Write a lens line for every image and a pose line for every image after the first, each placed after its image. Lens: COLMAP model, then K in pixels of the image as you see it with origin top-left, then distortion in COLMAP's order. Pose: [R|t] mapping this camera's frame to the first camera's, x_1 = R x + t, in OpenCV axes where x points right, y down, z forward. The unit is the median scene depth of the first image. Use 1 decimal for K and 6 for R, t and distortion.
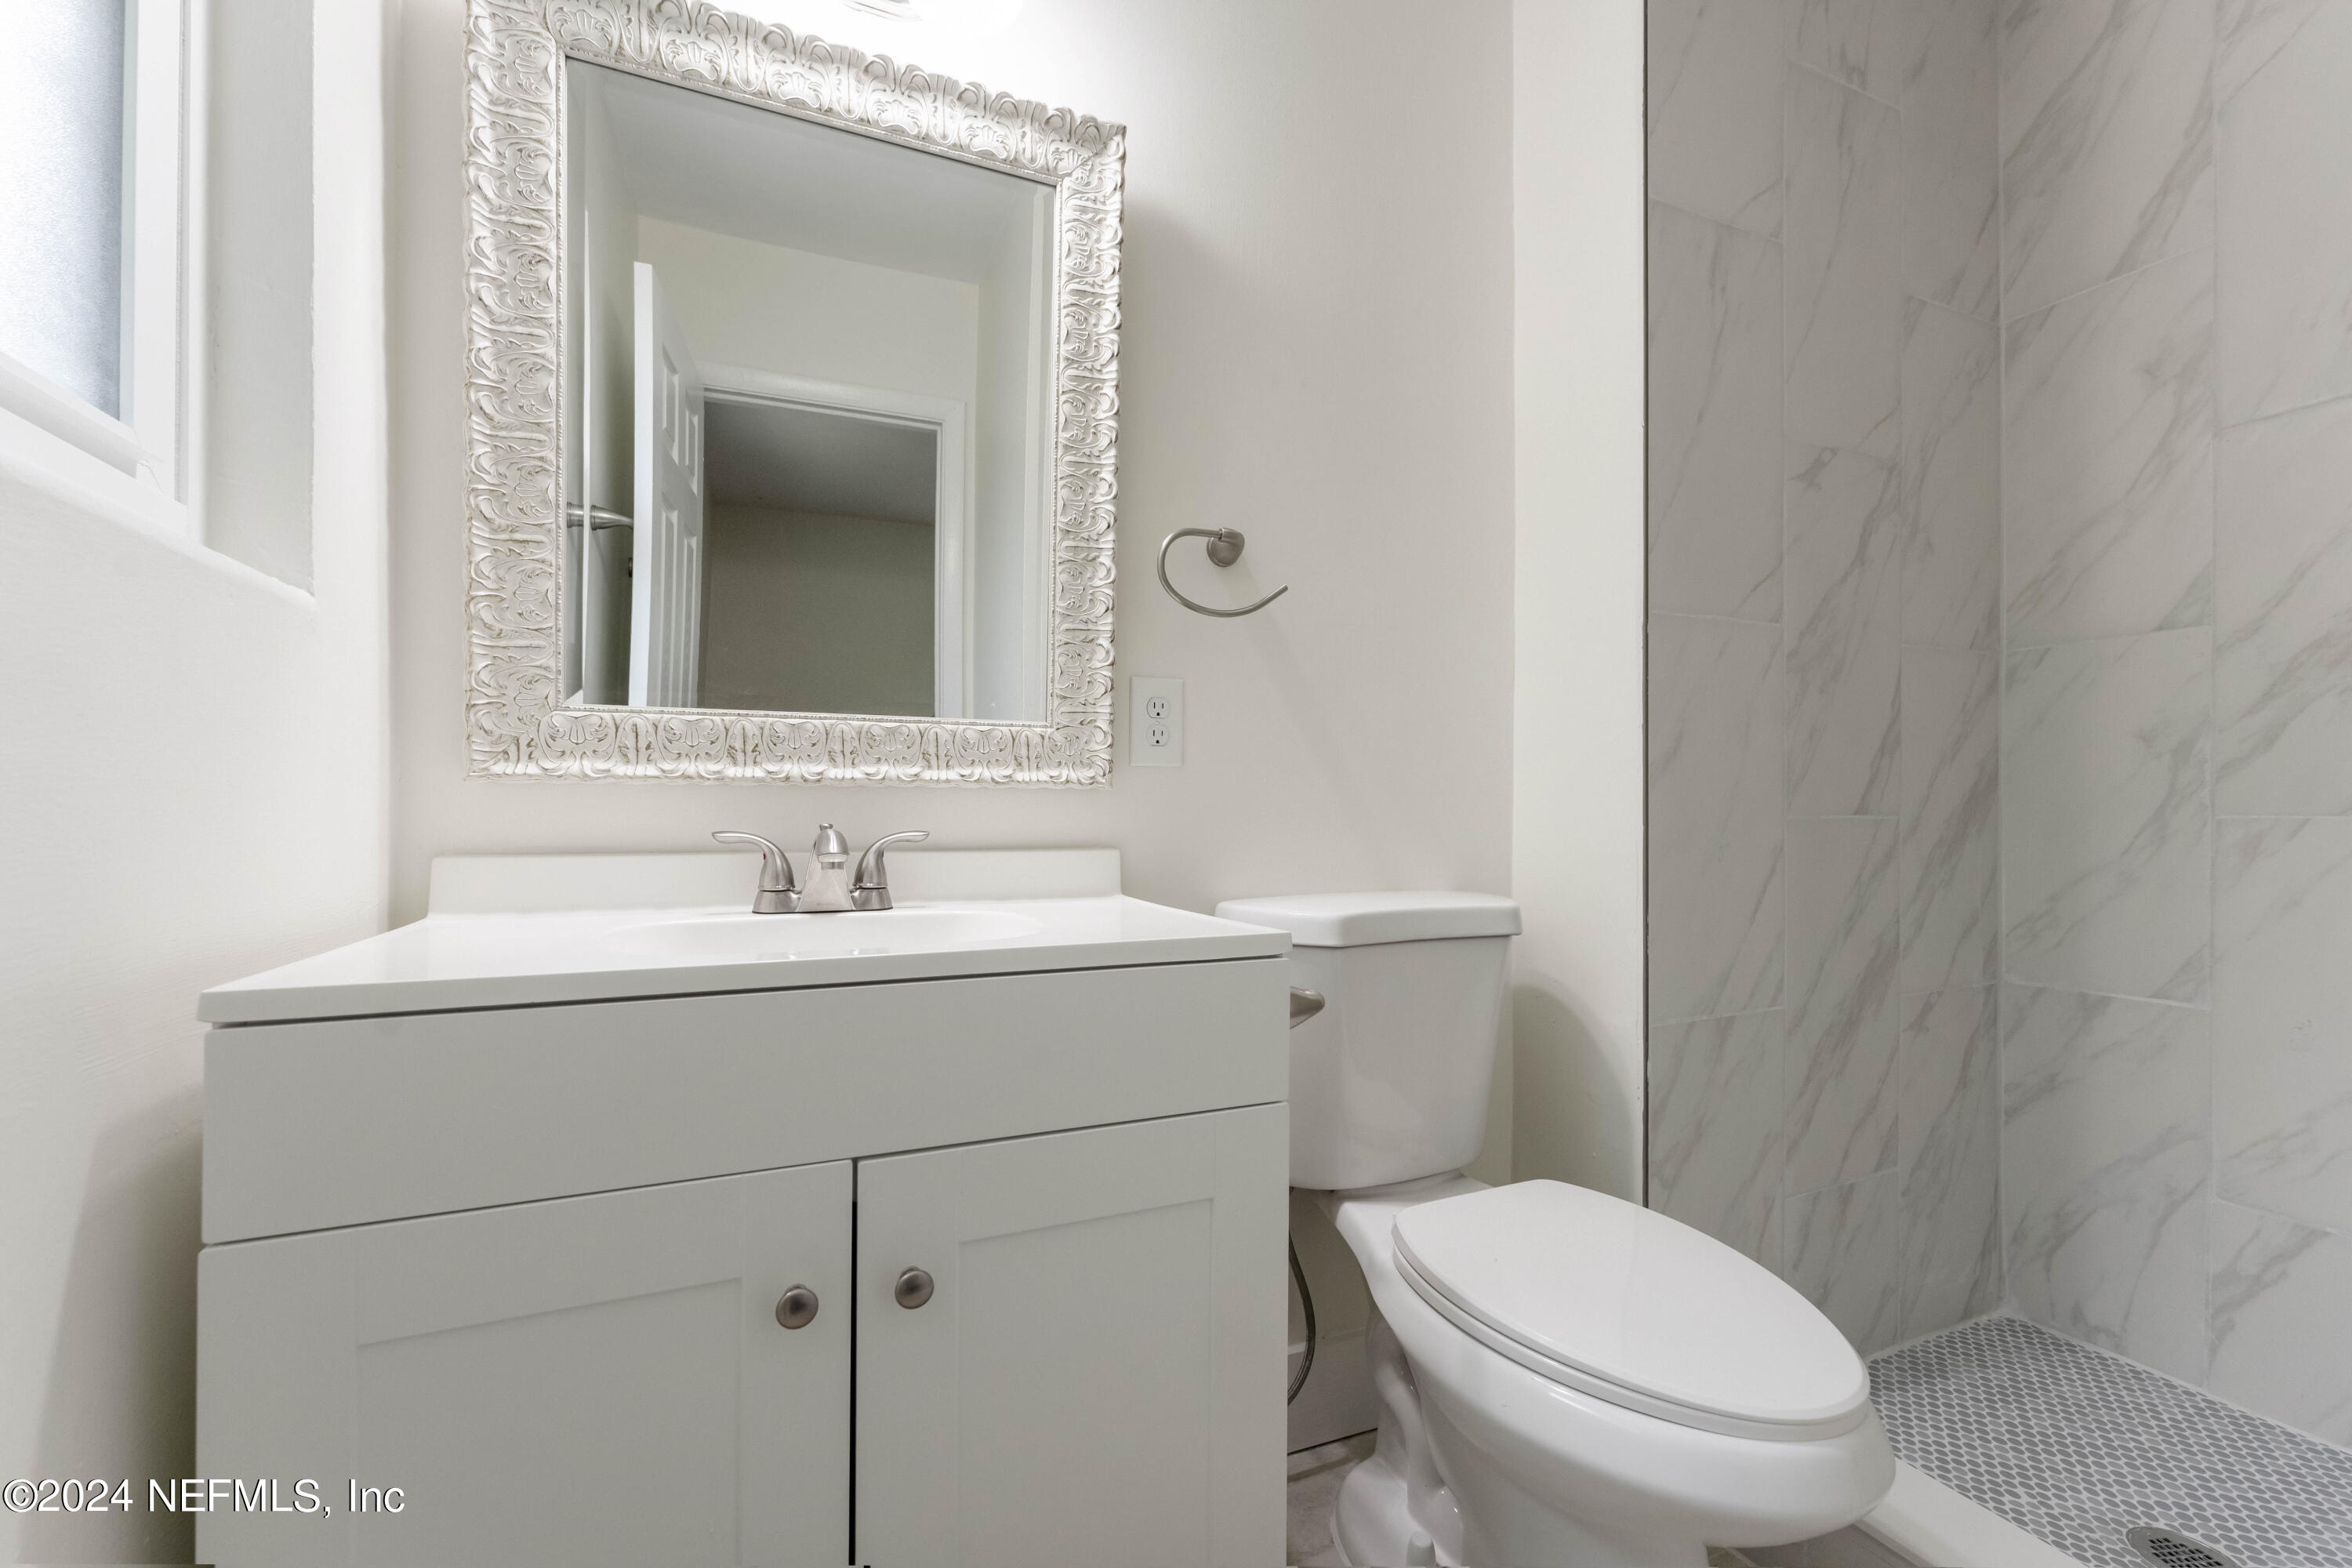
lens RADIAL K [[956.0, 0, 1149.3], [0, 956.0, 802.8], [0, 0, 1]] dist [0.000726, 0.000345]
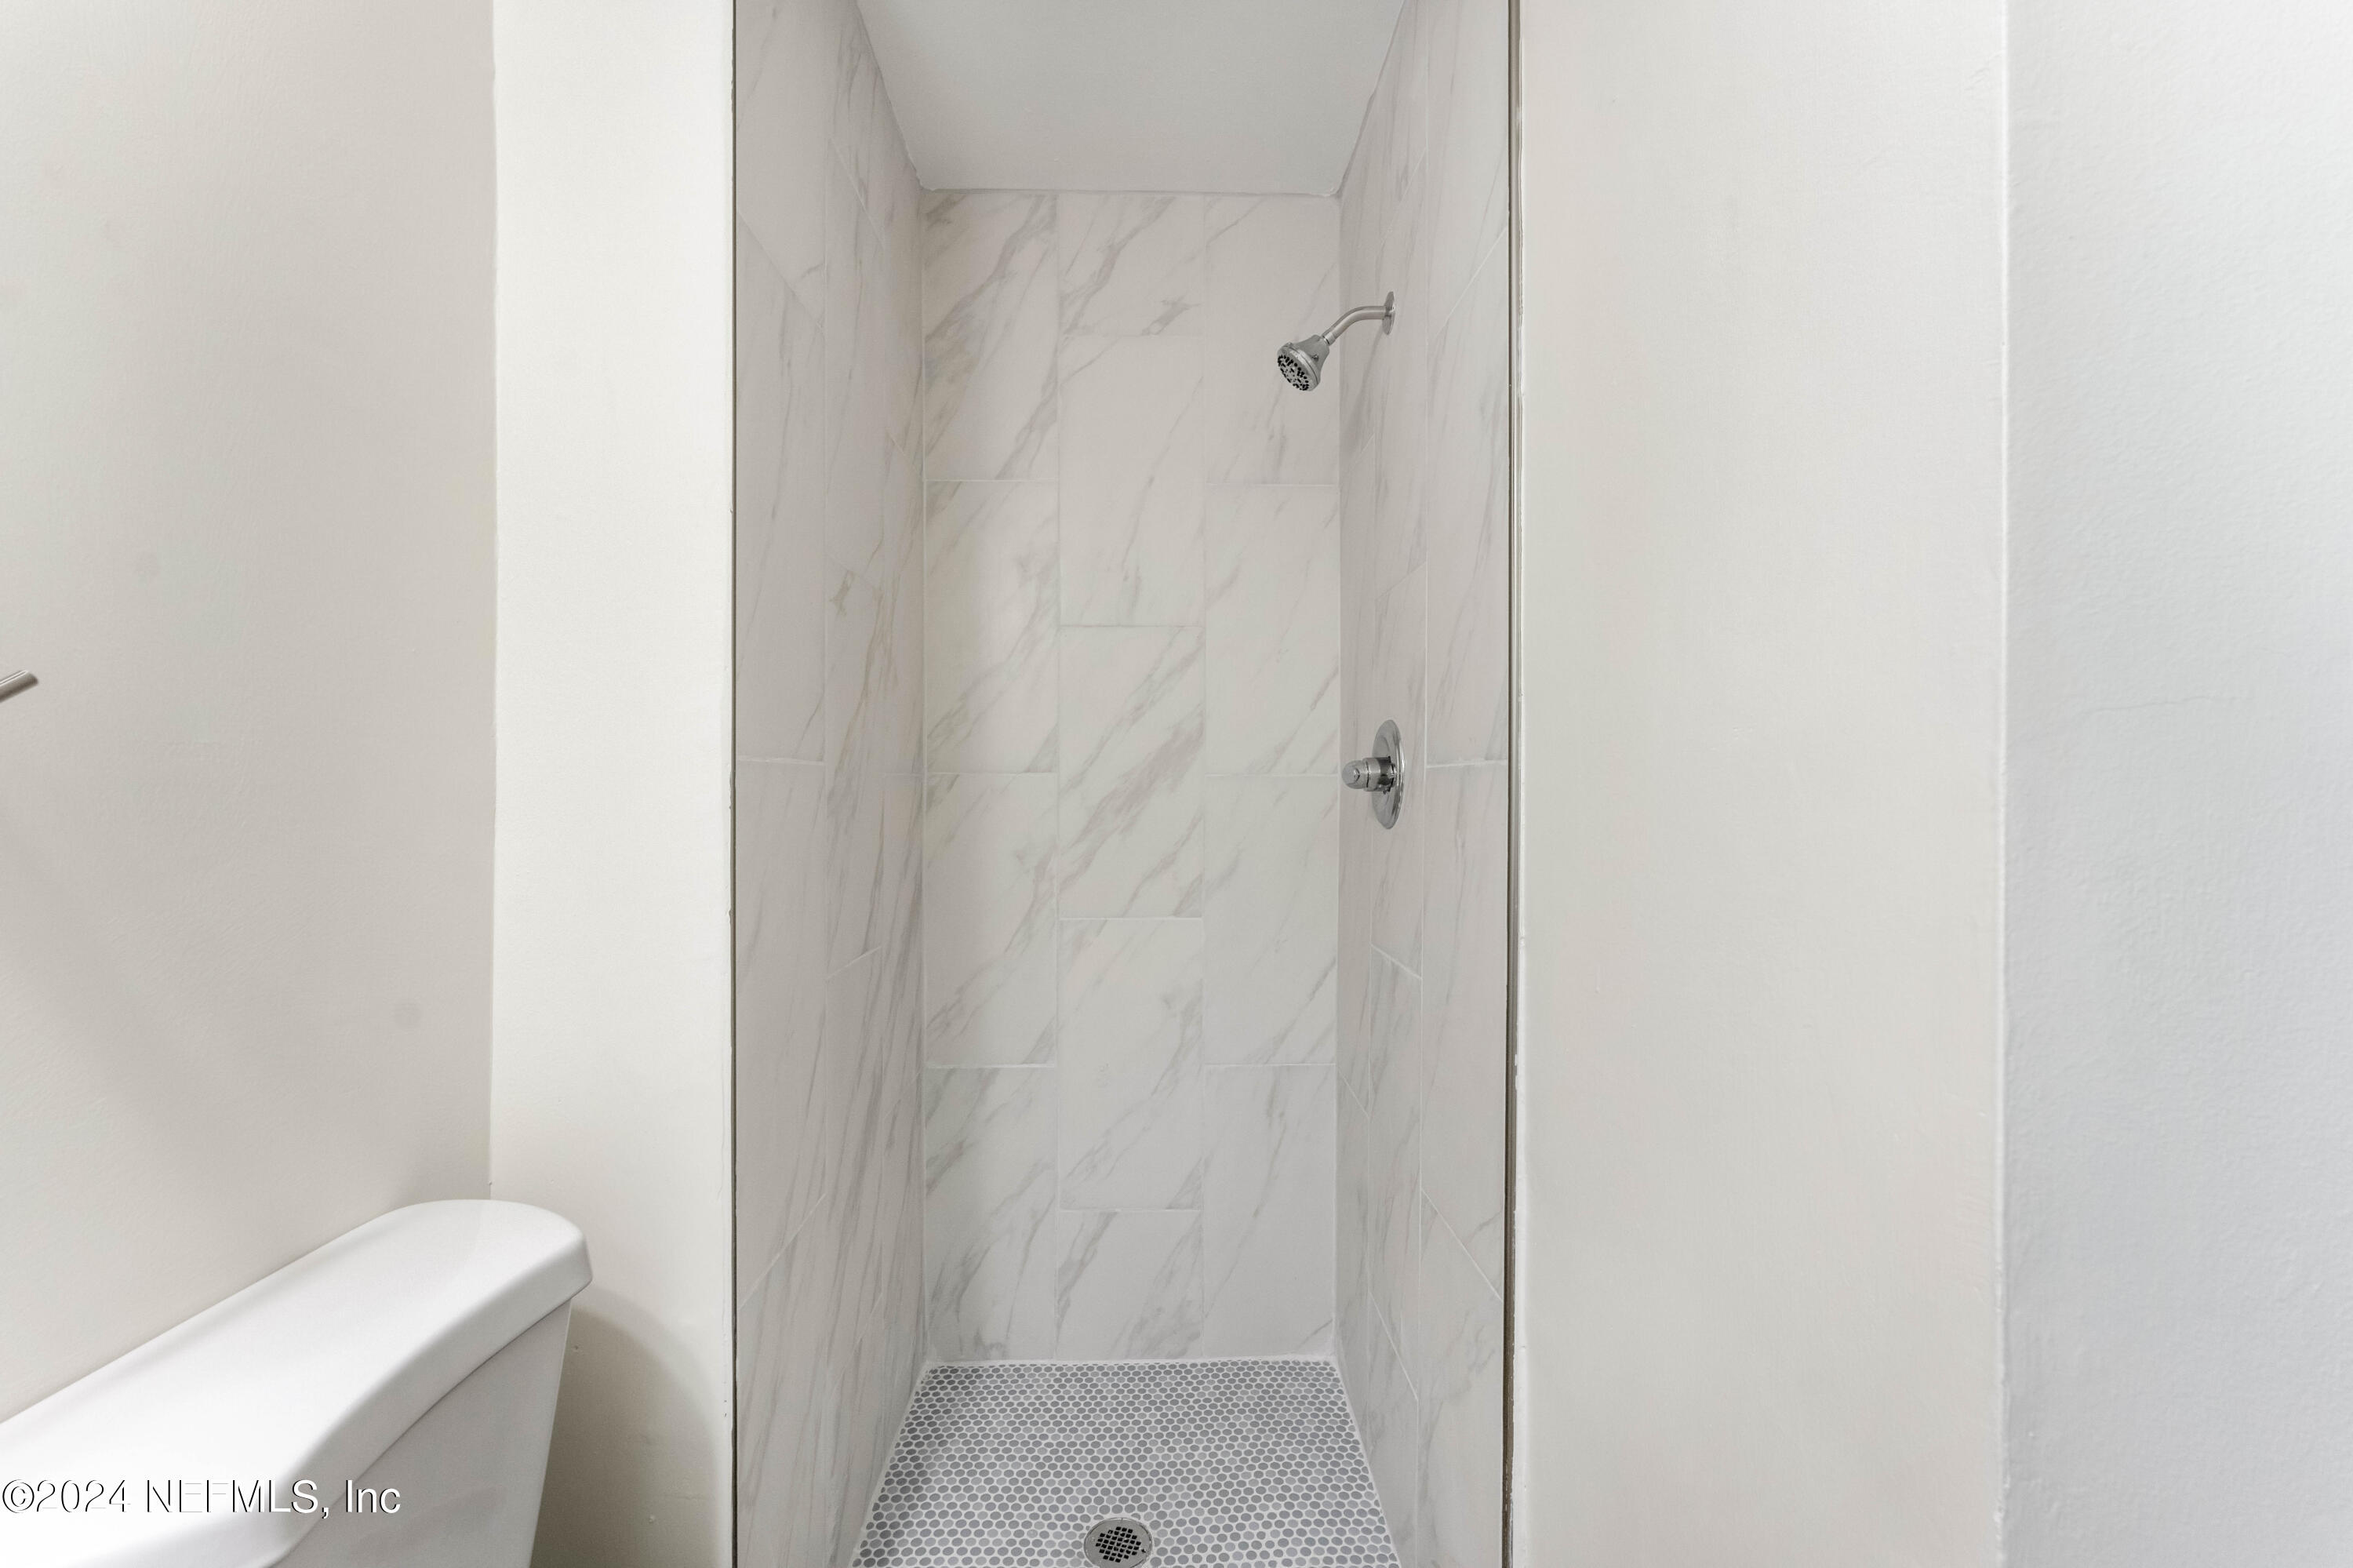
lens RADIAL K [[948.7, 0, 1176.5], [0, 948.7, 784.0], [0, 0, 1]] dist [0.002197, -0.000017]
pose [[0.349917, 0.001630, 0.936779, -0.051878], [-0.003309, 0.999994, -0.000505, -0.164777], [-0.936775, -0.002923, 0.349920, 0.376615]]
